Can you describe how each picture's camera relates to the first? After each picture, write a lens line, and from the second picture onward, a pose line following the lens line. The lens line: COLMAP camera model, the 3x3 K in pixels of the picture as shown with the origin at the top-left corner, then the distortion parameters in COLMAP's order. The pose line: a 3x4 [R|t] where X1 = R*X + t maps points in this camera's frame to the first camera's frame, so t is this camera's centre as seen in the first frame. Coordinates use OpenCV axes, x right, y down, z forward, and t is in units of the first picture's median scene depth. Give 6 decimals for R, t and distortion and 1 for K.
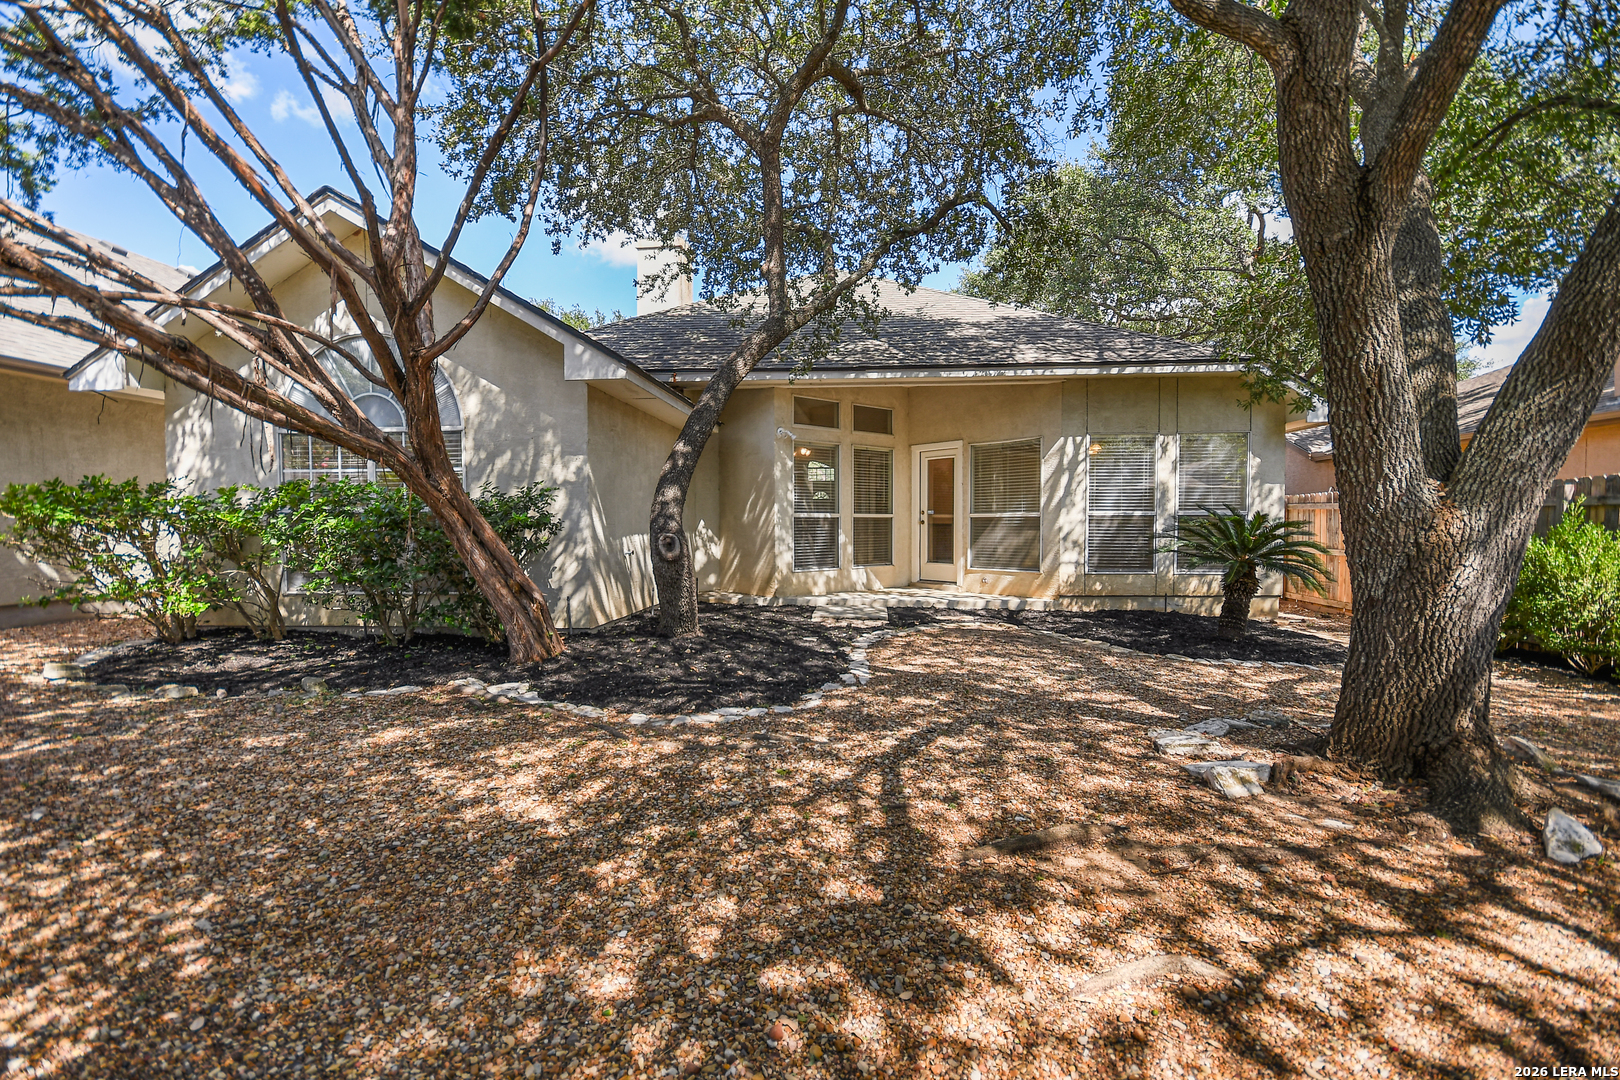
lens RADIAL K [[686.8, 0, 793.8], [0, 686.8, 558.6], [0, 0, 1]] dist [-0.015220, -0.000423]
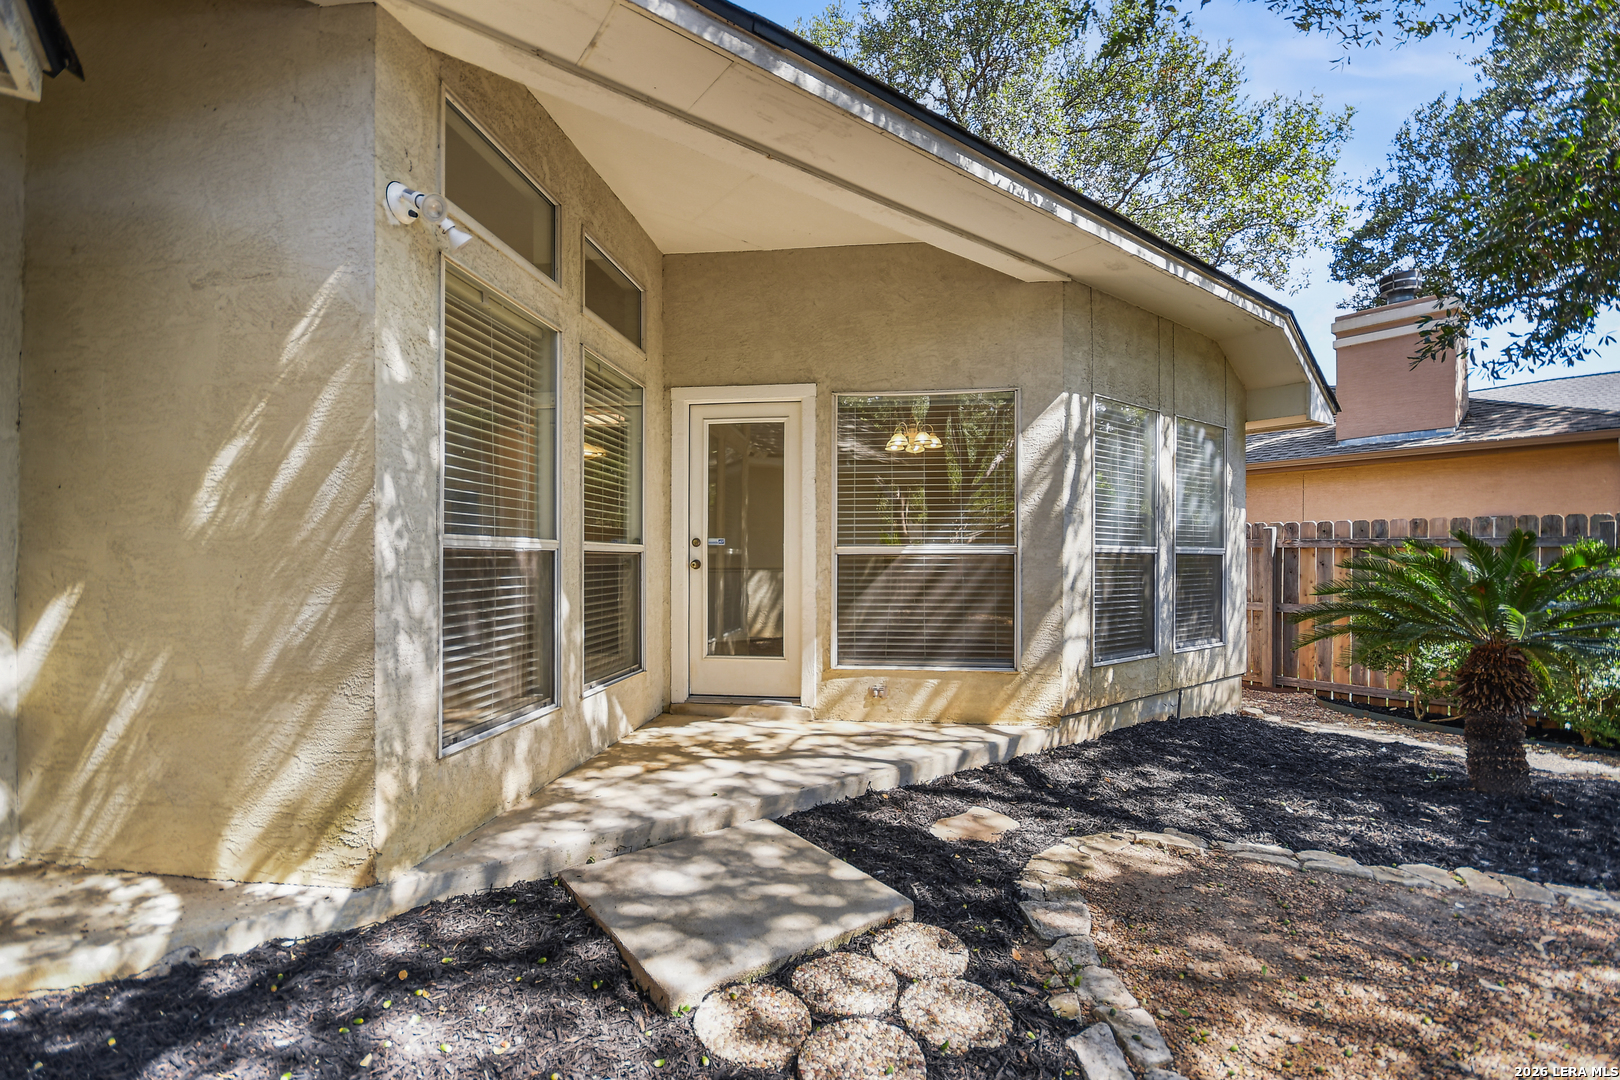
lens RADIAL K [[741.3, 0, 813.9], [0, 741.3, 548.6], [0, 0, 1]] dist [-0.001161, -0.000059]
pose [[0.726352, 0.015865, 0.687140, -0.102482], [0.036145, 0.997469, -0.061238, -0.038569], [-0.686372, 0.069317, 0.723940, 0.748128]]
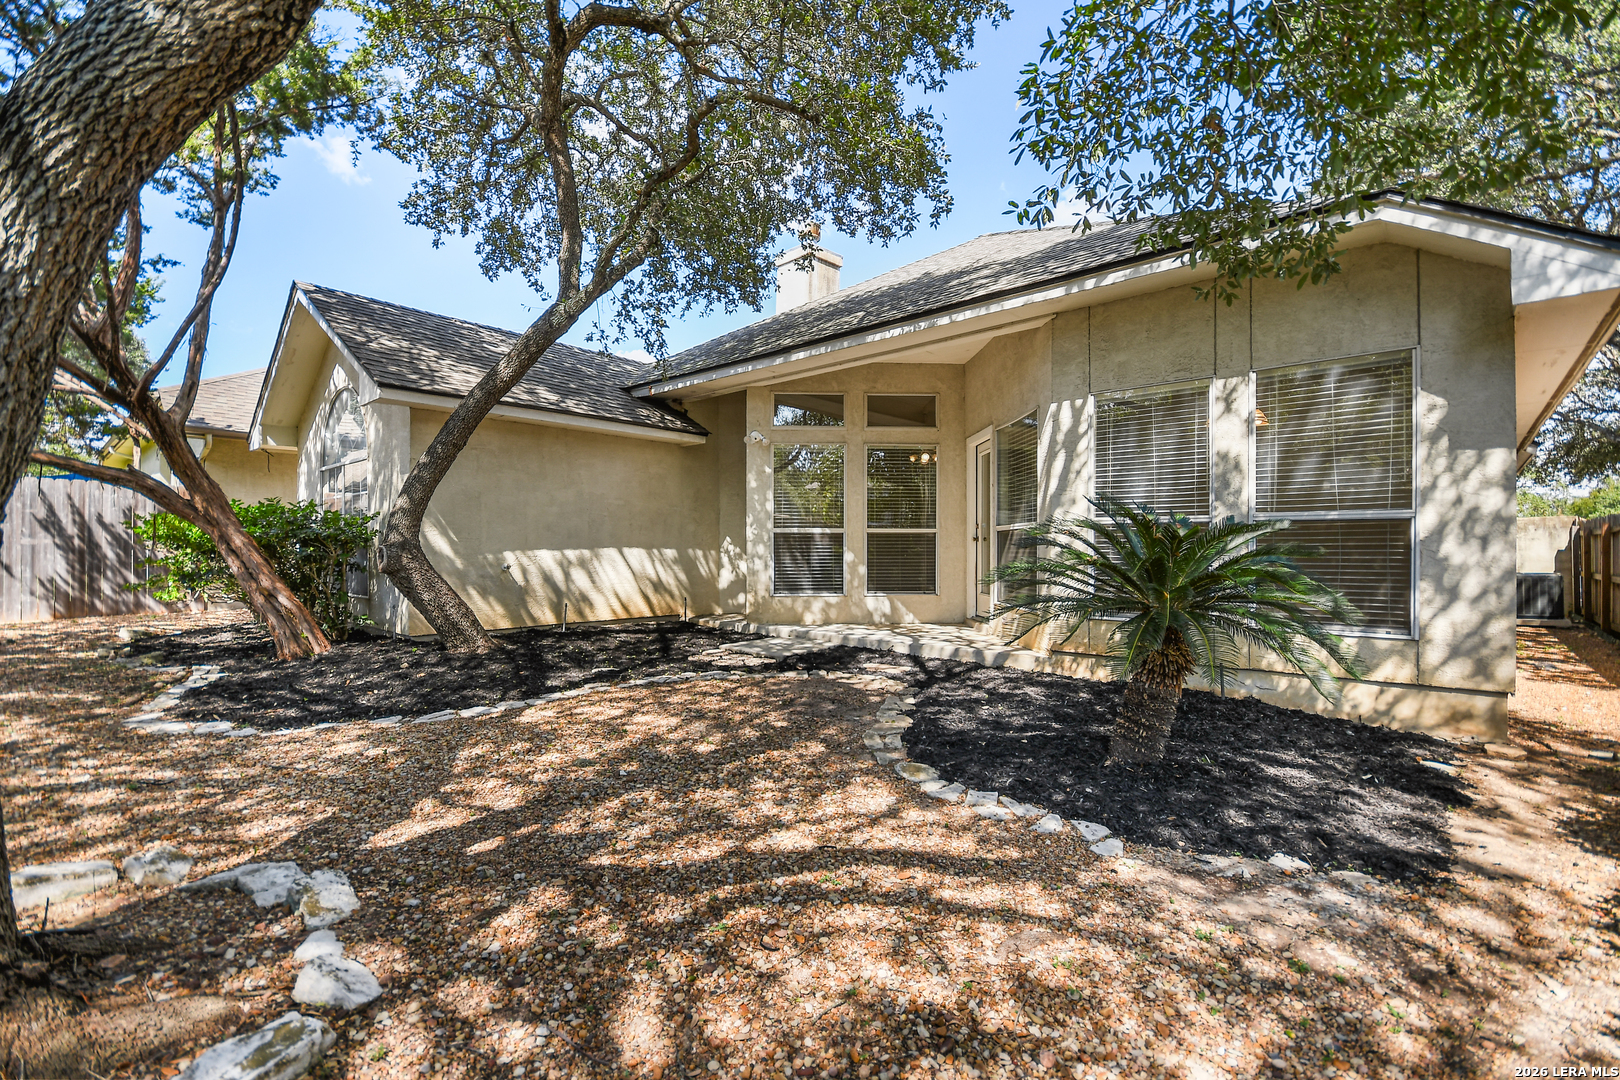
lens RADIAL K [[683.1, 0, 810.0], [0, 683.1, 540.0], [0, 0, 1]] dist [-0.010576, -0.000120]
pose [[0.817945, -0.007222, -0.575250, 0.574455], [-0.033358, 0.997643, -0.059956, -0.000164], [0.574328, 0.068231, 0.815777, 0.347691]]
